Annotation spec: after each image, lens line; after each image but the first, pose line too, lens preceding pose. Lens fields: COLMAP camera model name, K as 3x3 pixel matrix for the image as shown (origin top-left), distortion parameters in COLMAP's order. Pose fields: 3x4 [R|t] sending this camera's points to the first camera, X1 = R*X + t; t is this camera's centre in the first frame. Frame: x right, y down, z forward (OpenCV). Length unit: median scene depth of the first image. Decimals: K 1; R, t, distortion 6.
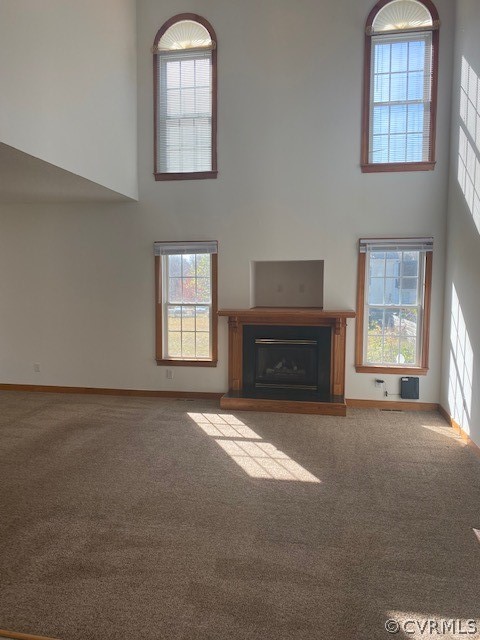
lens RADIAL K [[481.4, 0, 241.9], [0, 481.4, 318.7], [0, 0, 1]] dist [0.032818, -0.048172]
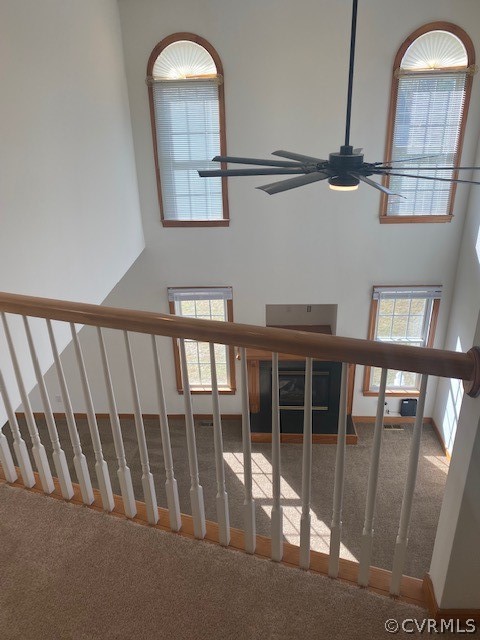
lens RADIAL K [[481.4, 0, 239.4], [0, 481.4, 319.8], [0, 0, 1]] dist [0.032818, -0.048172]
pose [[0.991309, -0.083652, 0.101529, -0.150286], [0.043677, 0.937293, 0.345796, -0.461872], [-0.124089, -0.338356, 0.932801, 0.043332]]
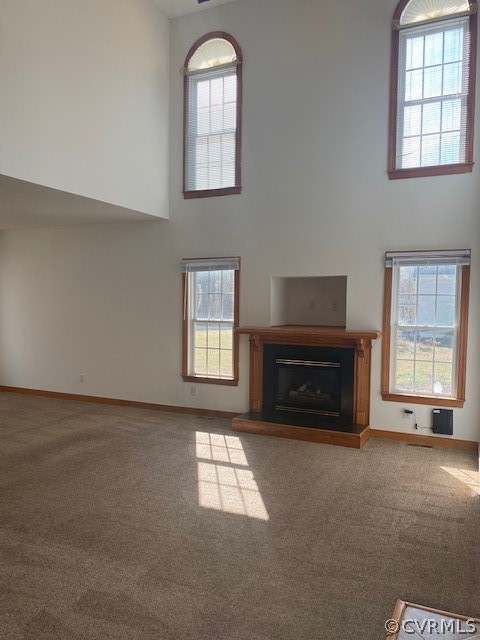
lens RADIAL K [[481.4, 0, 245.2], [0, 481.4, 322.4], [0, 0, 1]] dist [0.032818, -0.048172]
pose [[0.969550, 0.017421, -0.244271, 0.207724], [-0.024140, 0.999407, -0.024539, -0.005423], [0.243699, 0.029689, 0.969396, 0.061561]]
